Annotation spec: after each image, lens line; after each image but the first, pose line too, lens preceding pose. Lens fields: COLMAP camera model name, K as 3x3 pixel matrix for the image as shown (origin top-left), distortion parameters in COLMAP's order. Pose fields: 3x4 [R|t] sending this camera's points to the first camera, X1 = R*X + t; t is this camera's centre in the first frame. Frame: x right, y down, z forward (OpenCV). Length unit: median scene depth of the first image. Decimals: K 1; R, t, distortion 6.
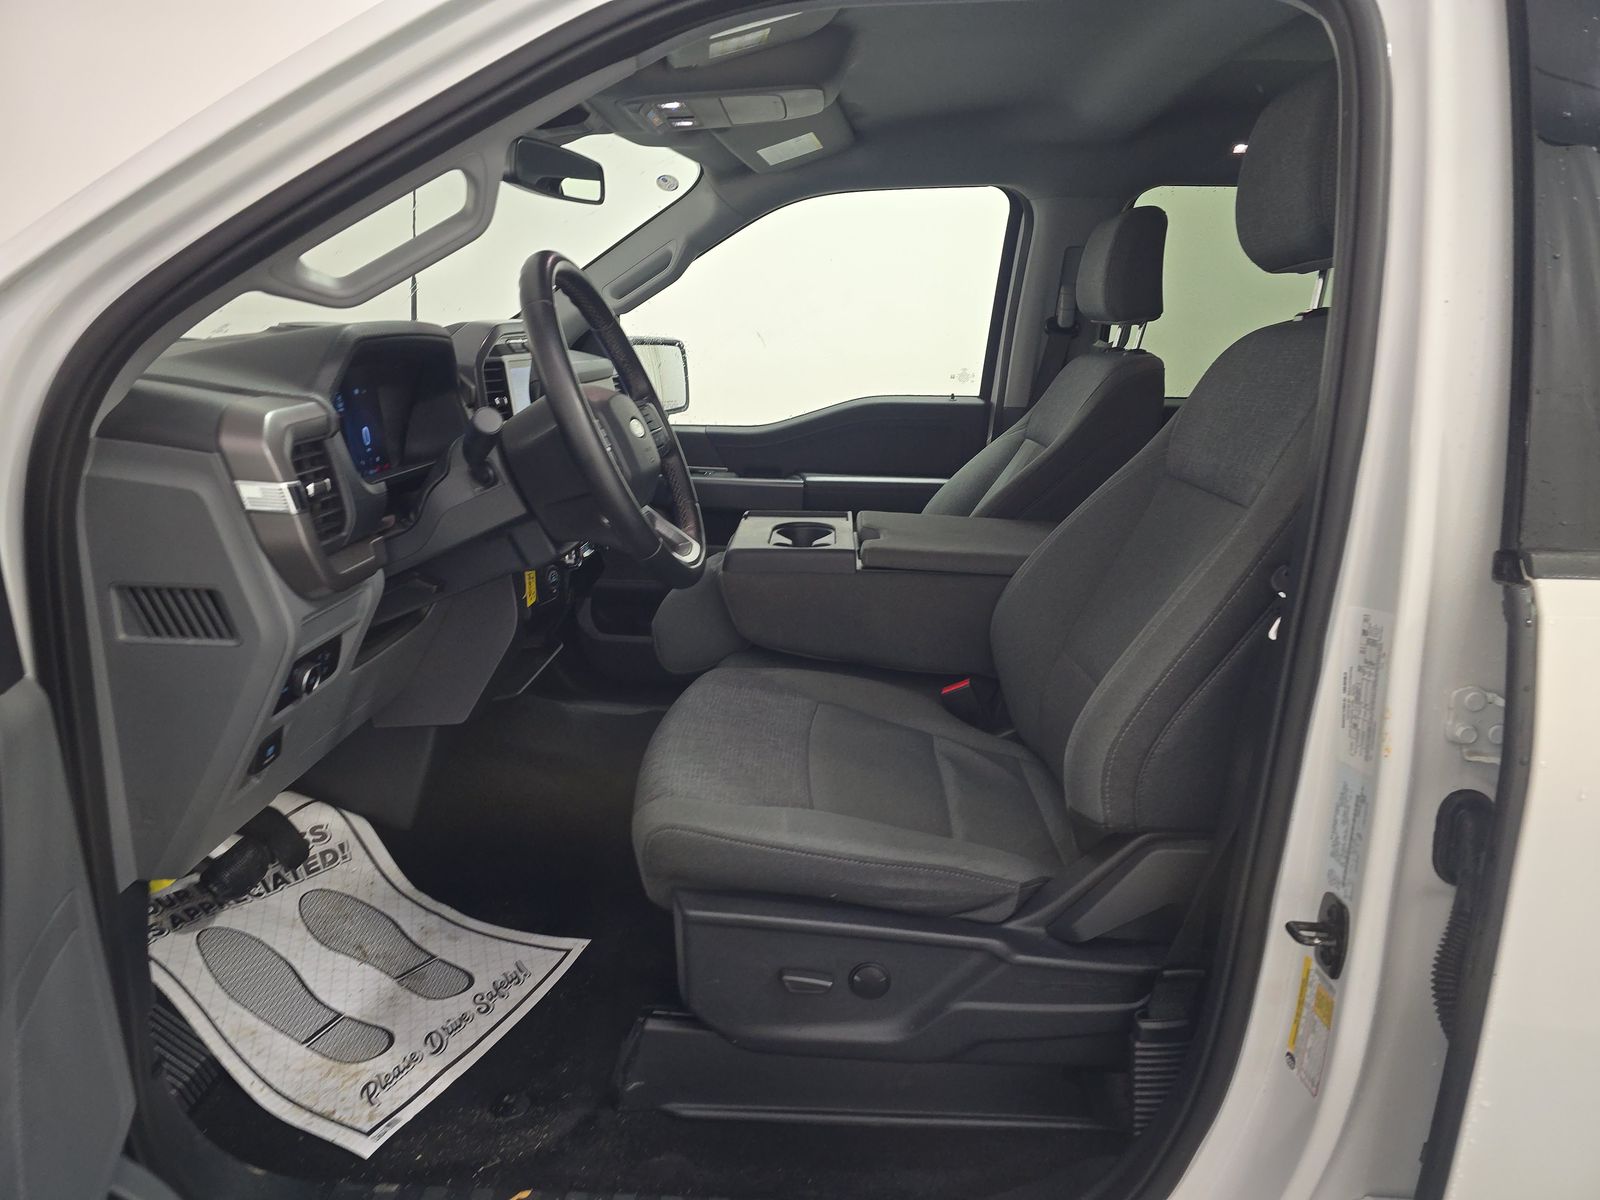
lens RADIAL K [[1095.2, 0, 800.0], [0, 1095.2, 600.0], [0, 0, 1]] dist [0.076139, 0.000254]
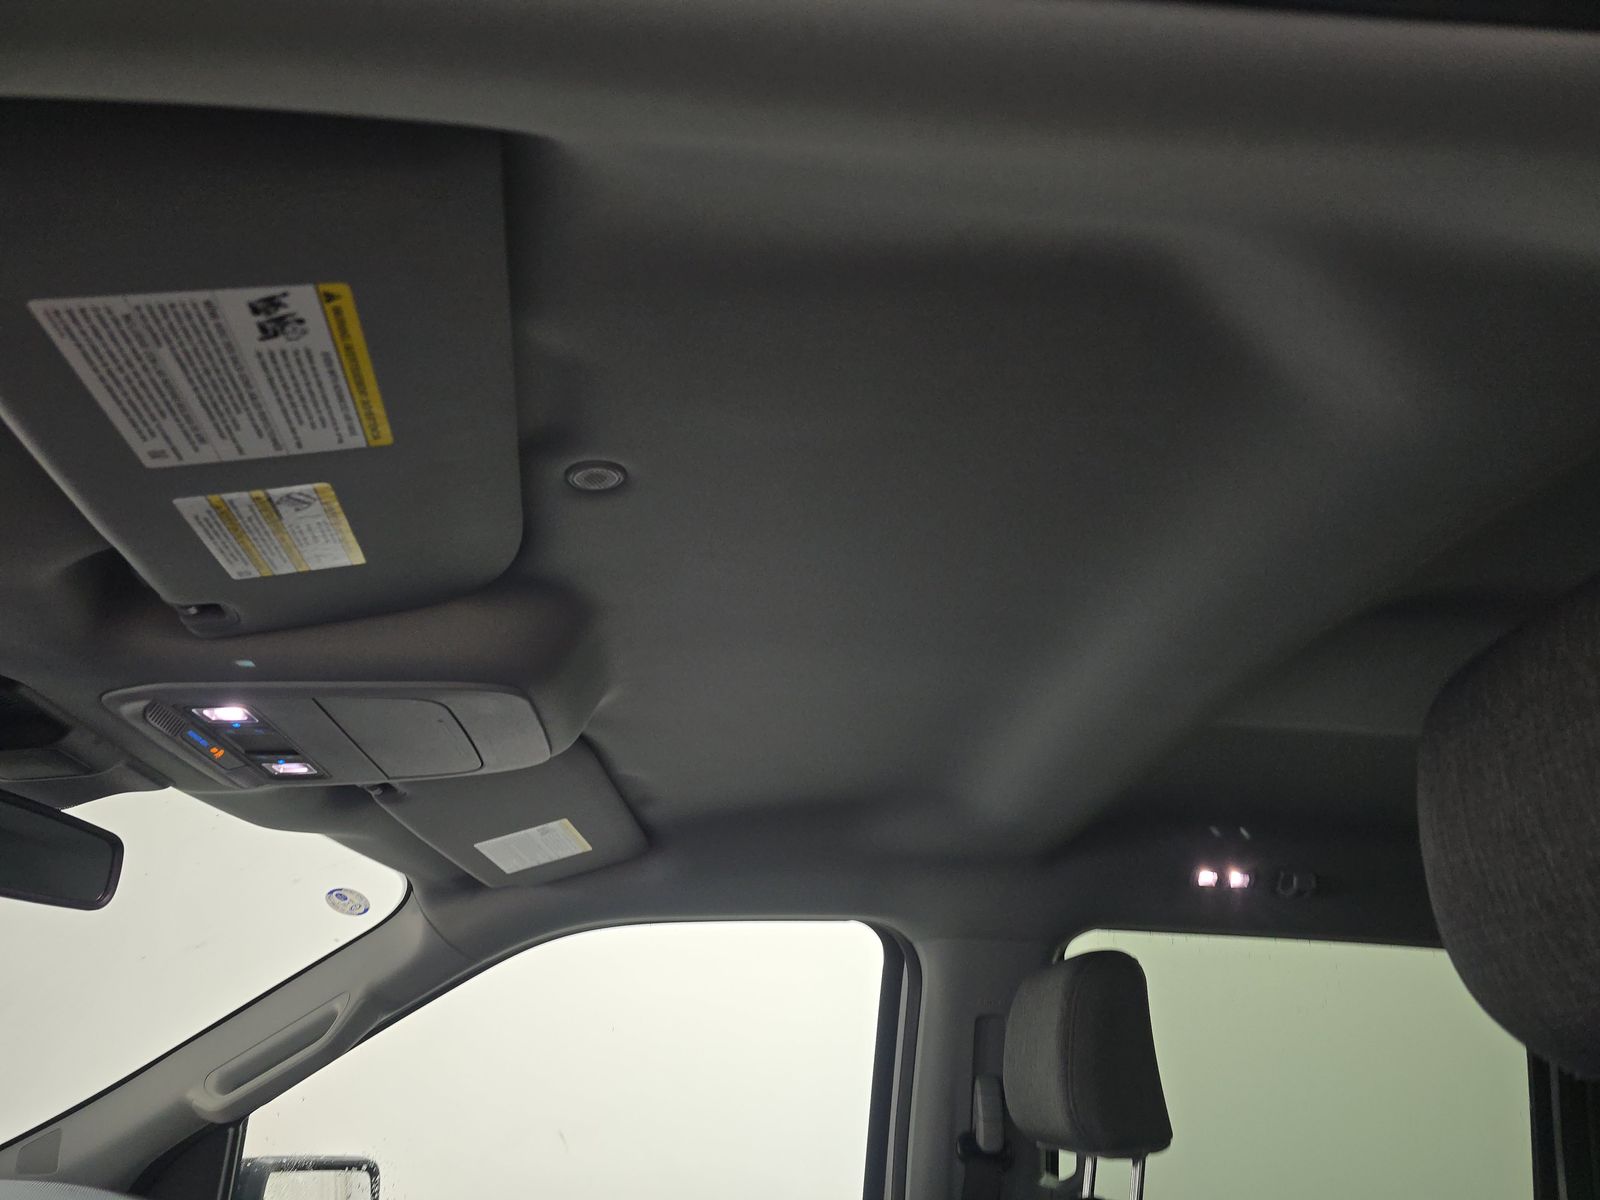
lens RADIAL K [[1082.0, 0, 800.0], [0, 1082.0, 600.0], [0, 0, 1]] dist [0.014853, -0.001008]
pose [[0.993577, 0.053893, 0.099501, 0.065690], [0.020756, 0.777590, -0.628429, -0.116929], [-0.111239, 0.626457, 0.771477, 0.389566]]
